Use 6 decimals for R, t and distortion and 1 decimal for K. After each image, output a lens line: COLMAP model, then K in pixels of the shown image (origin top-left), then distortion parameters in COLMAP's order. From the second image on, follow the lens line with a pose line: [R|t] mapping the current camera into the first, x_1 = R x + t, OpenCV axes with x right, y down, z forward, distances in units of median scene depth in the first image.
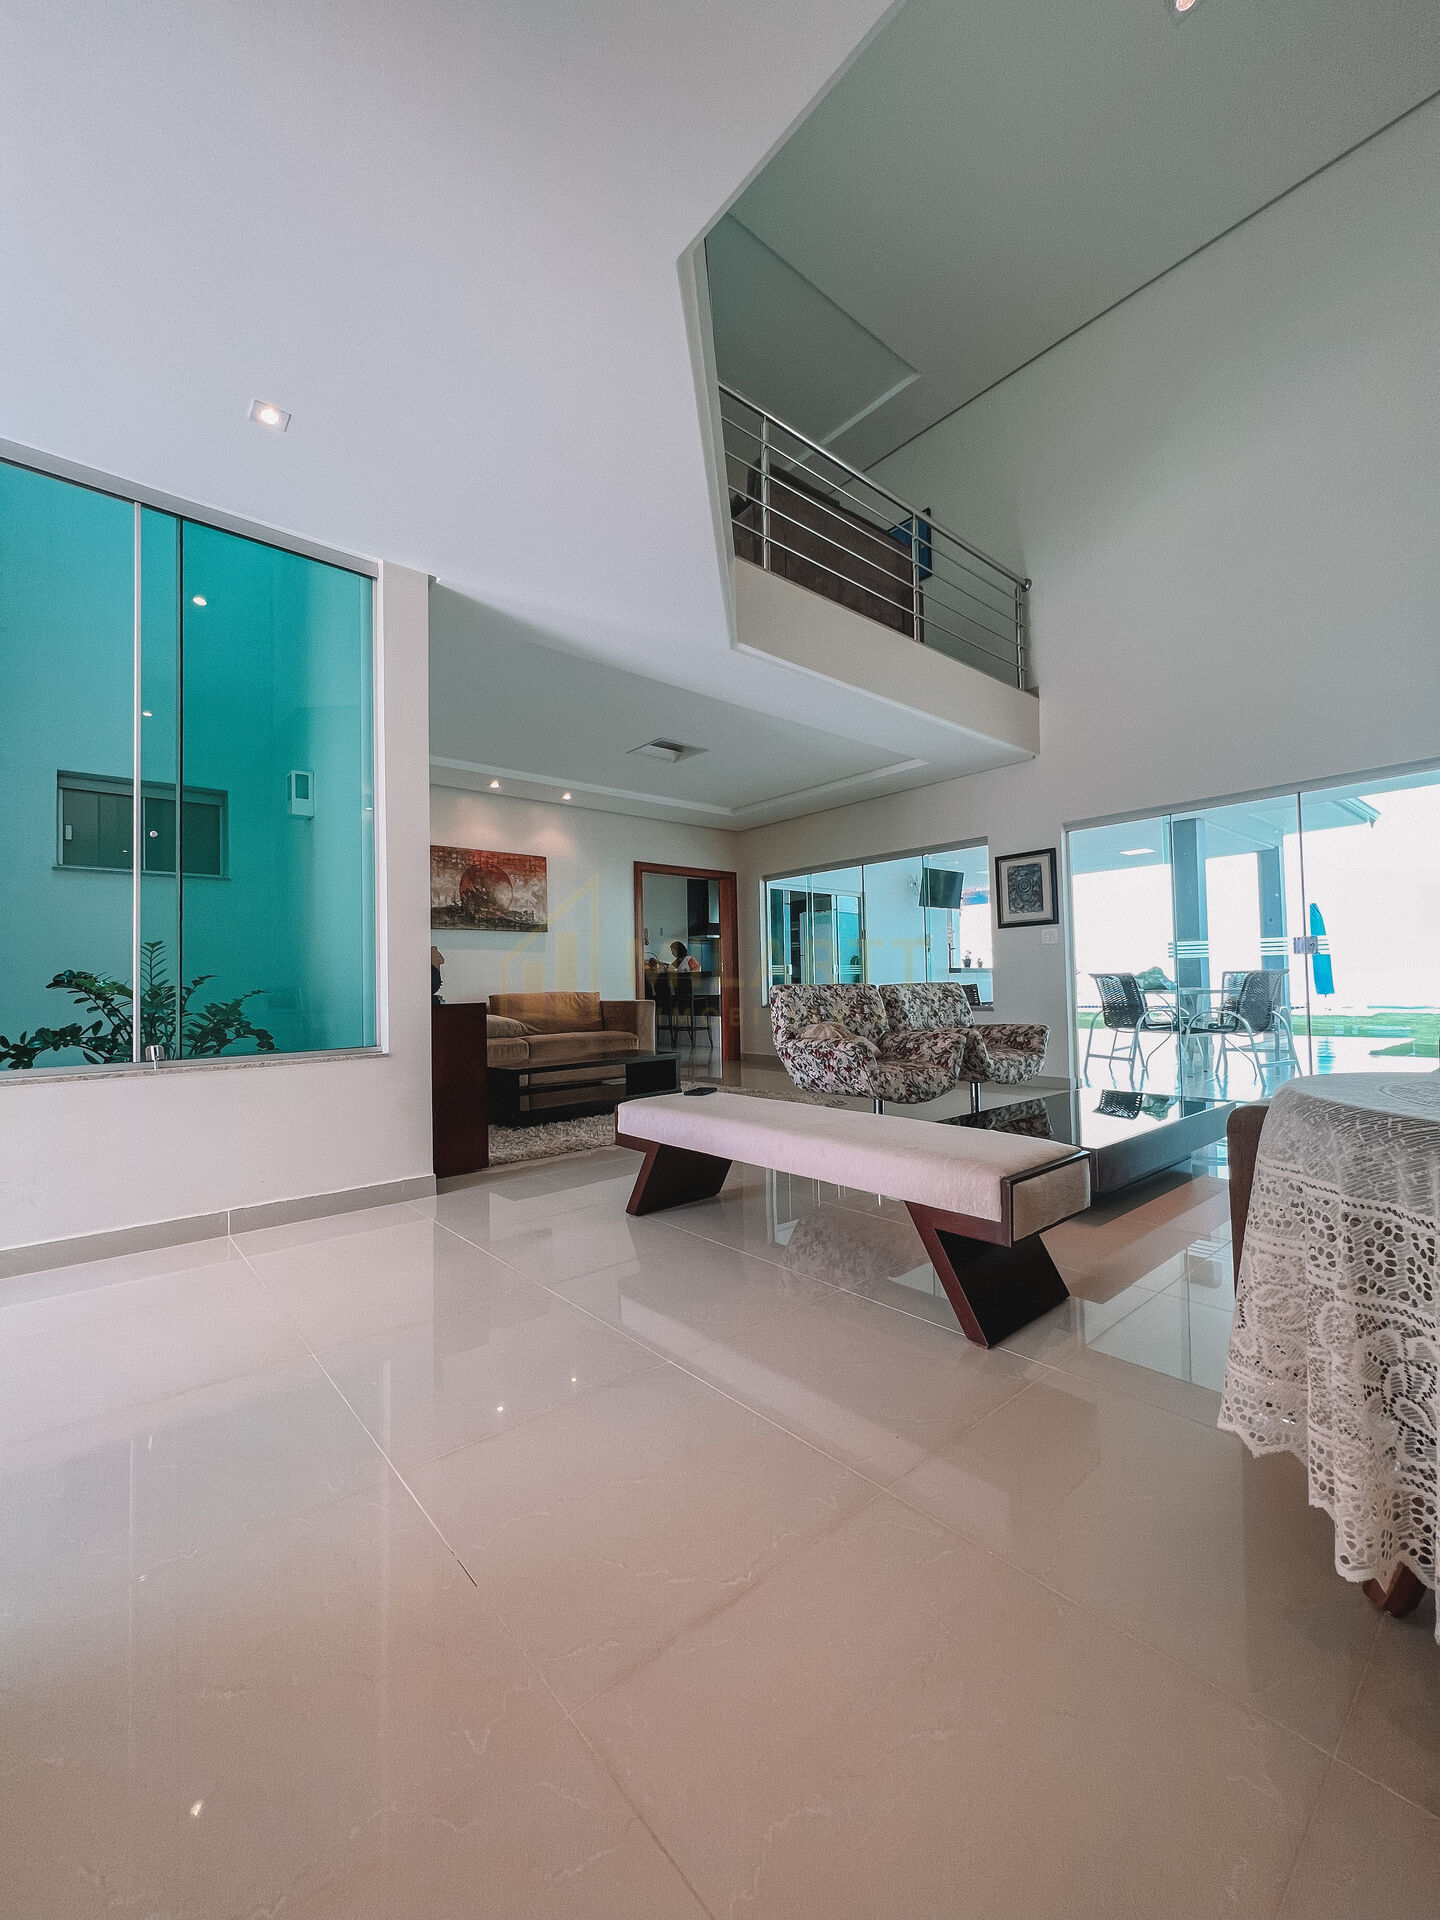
lens RADIAL K [[769.7, 0, 726.8], [0, 769.7, 960.6], [0, 0, 1]] dist [-0.001169, 0.000569]
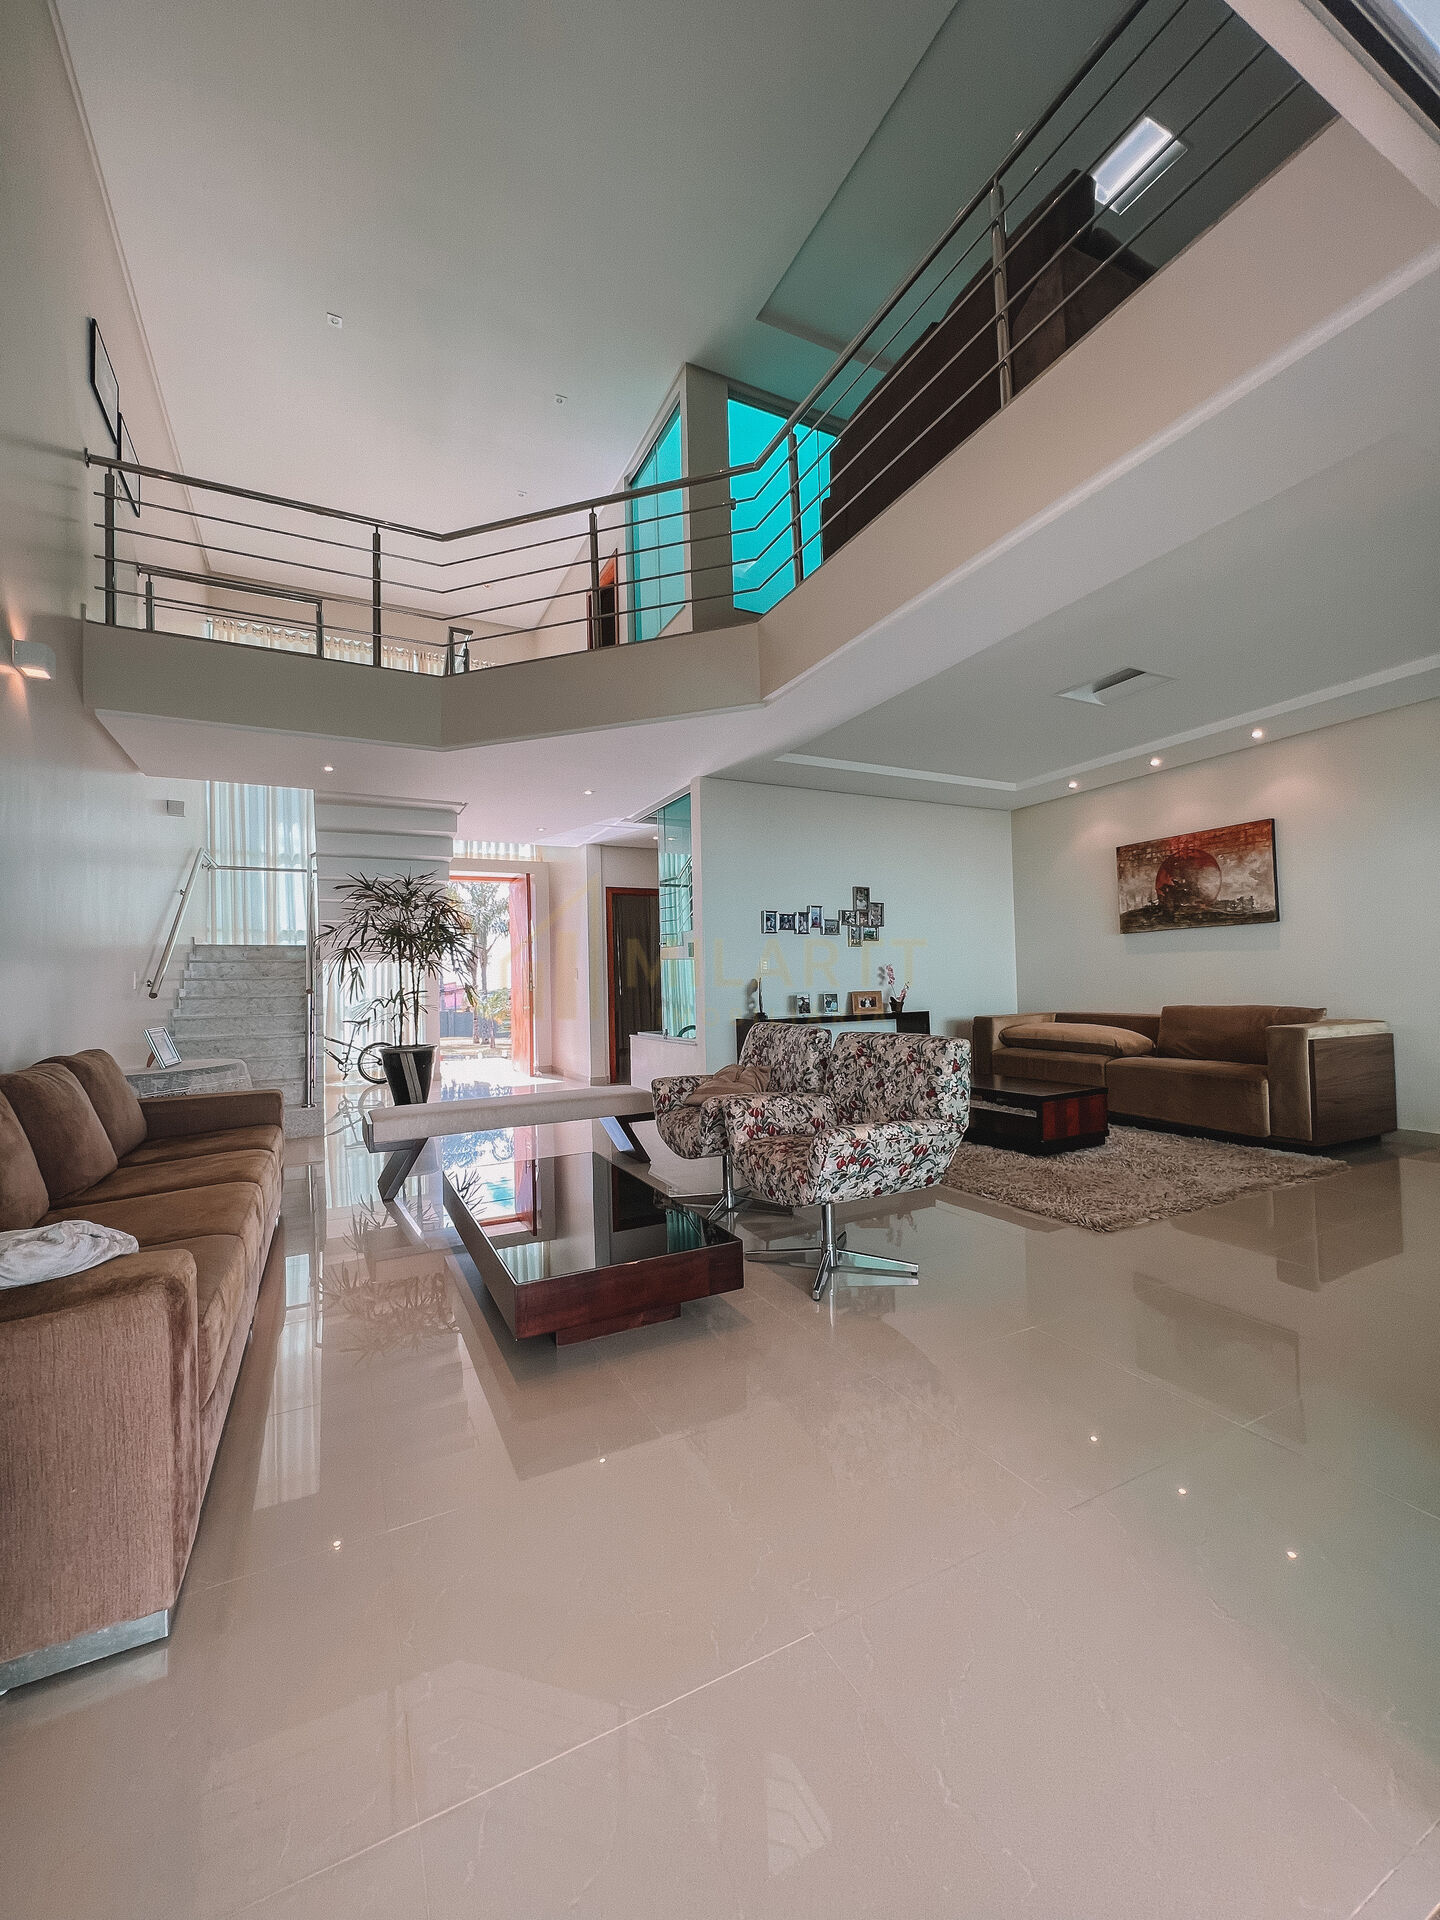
lens RADIAL K [[769.7, 0, 727.3], [0, 769.7, 960.5], [0, 0, 1]] dist [-0.001169, 0.000569]
pose [[-0.234381, -0.001388, -0.972144, 0.622941], [0.066812, 0.997612, -0.017532, -0.023243], [0.969846, -0.069060, -0.233729, 0.697267]]
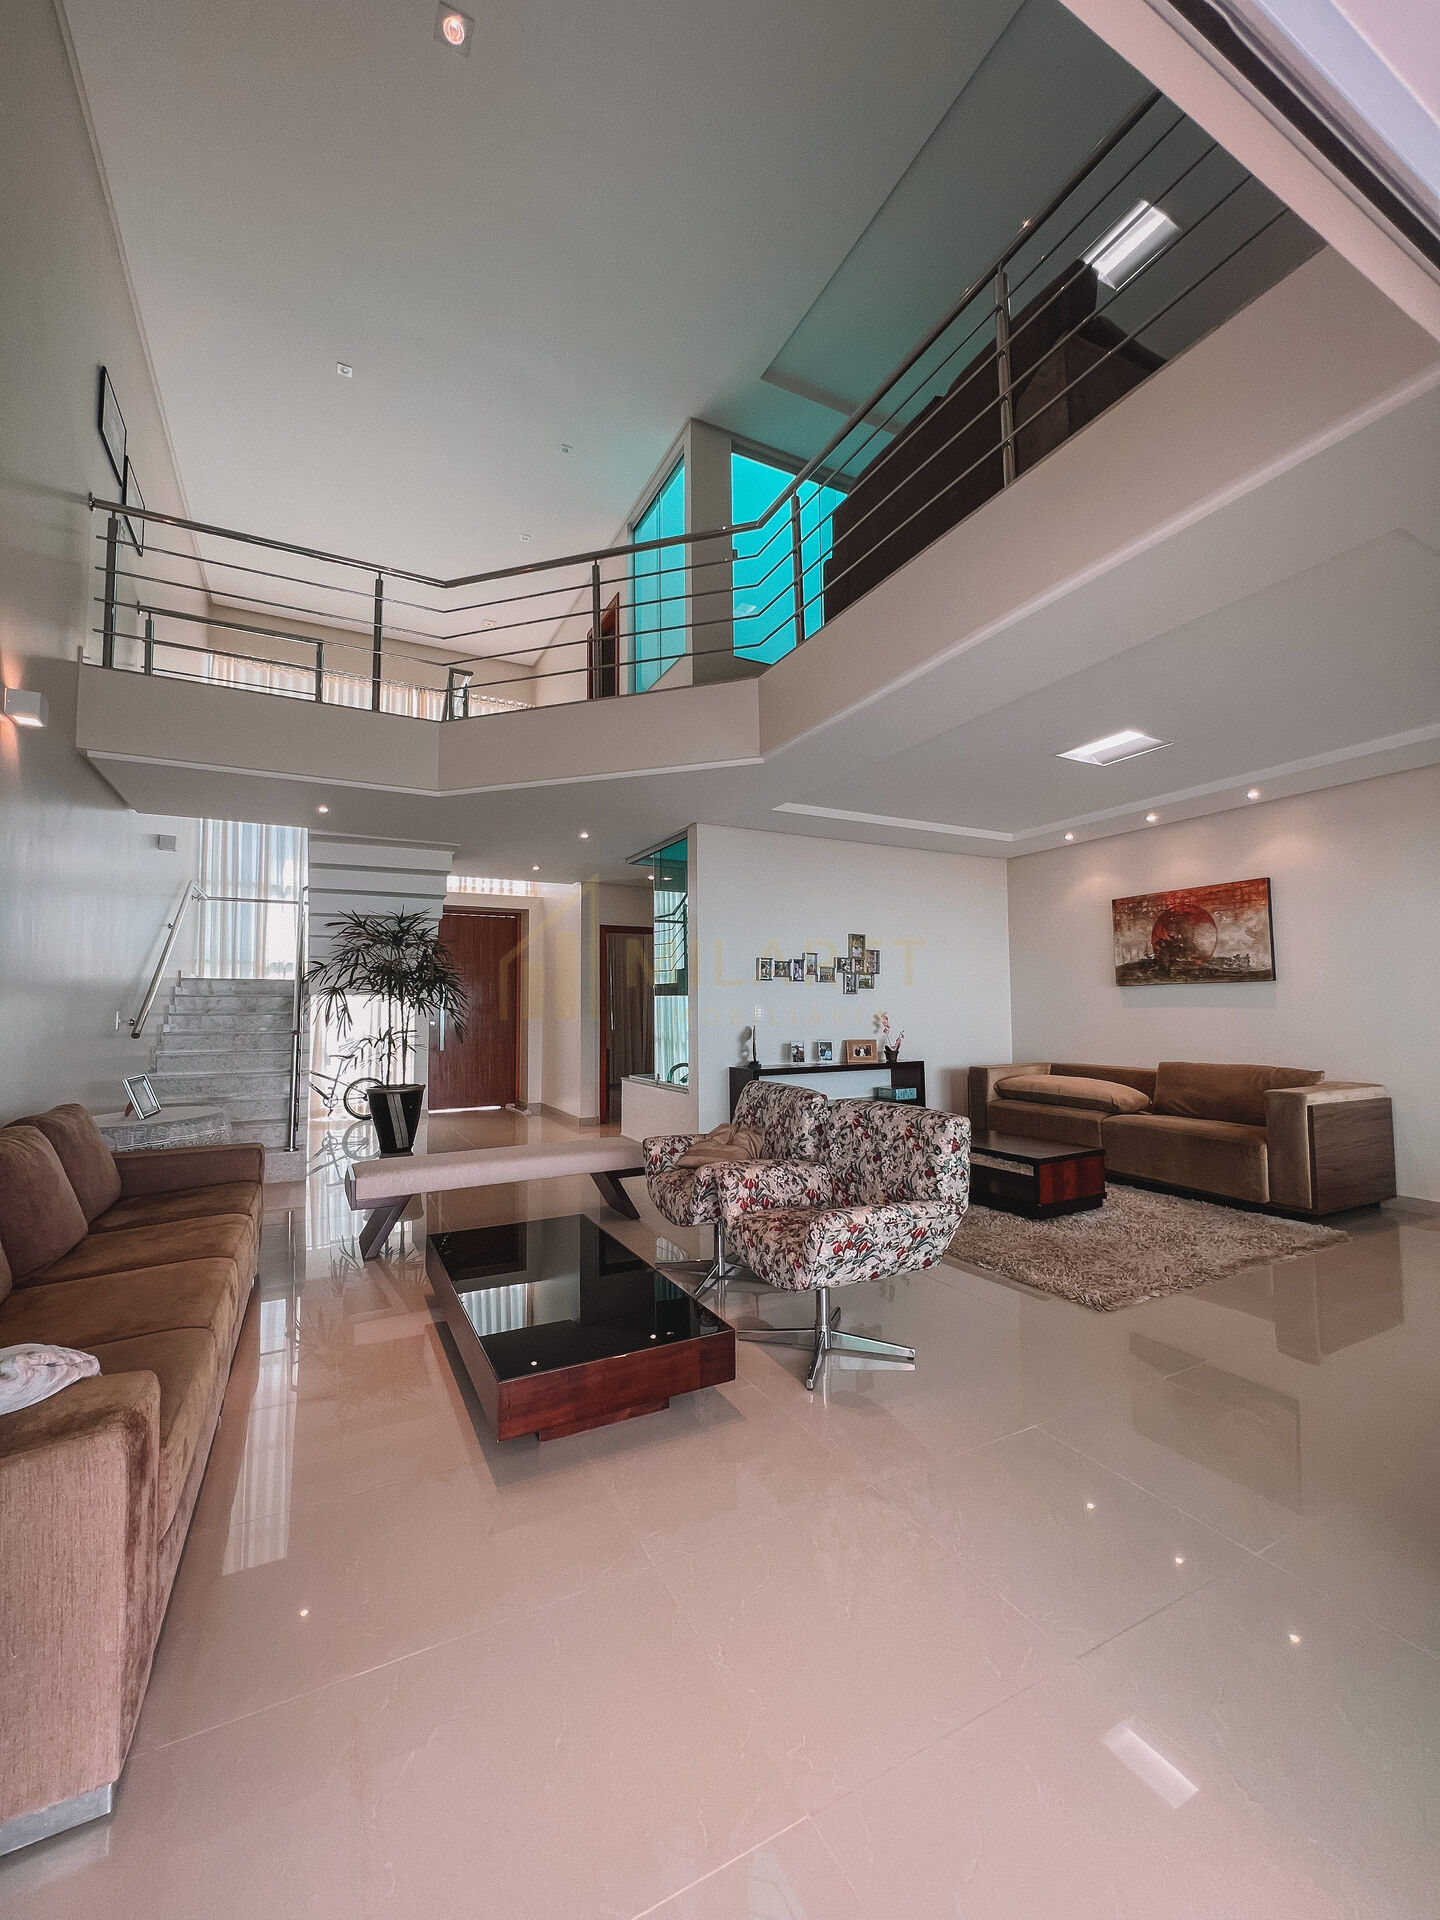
lens RADIAL K [[769.7, 0, 727.3], [0, 769.7, 957.4], [0, 0, 1]] dist [-0.001169, 0.000569]
pose [[-0.224328, -0.038267, -0.973762, 0.616646], [0.050131, 0.997453, -0.050746, -0.050304], [0.973223, -0.060200, -0.221838, 0.694711]]
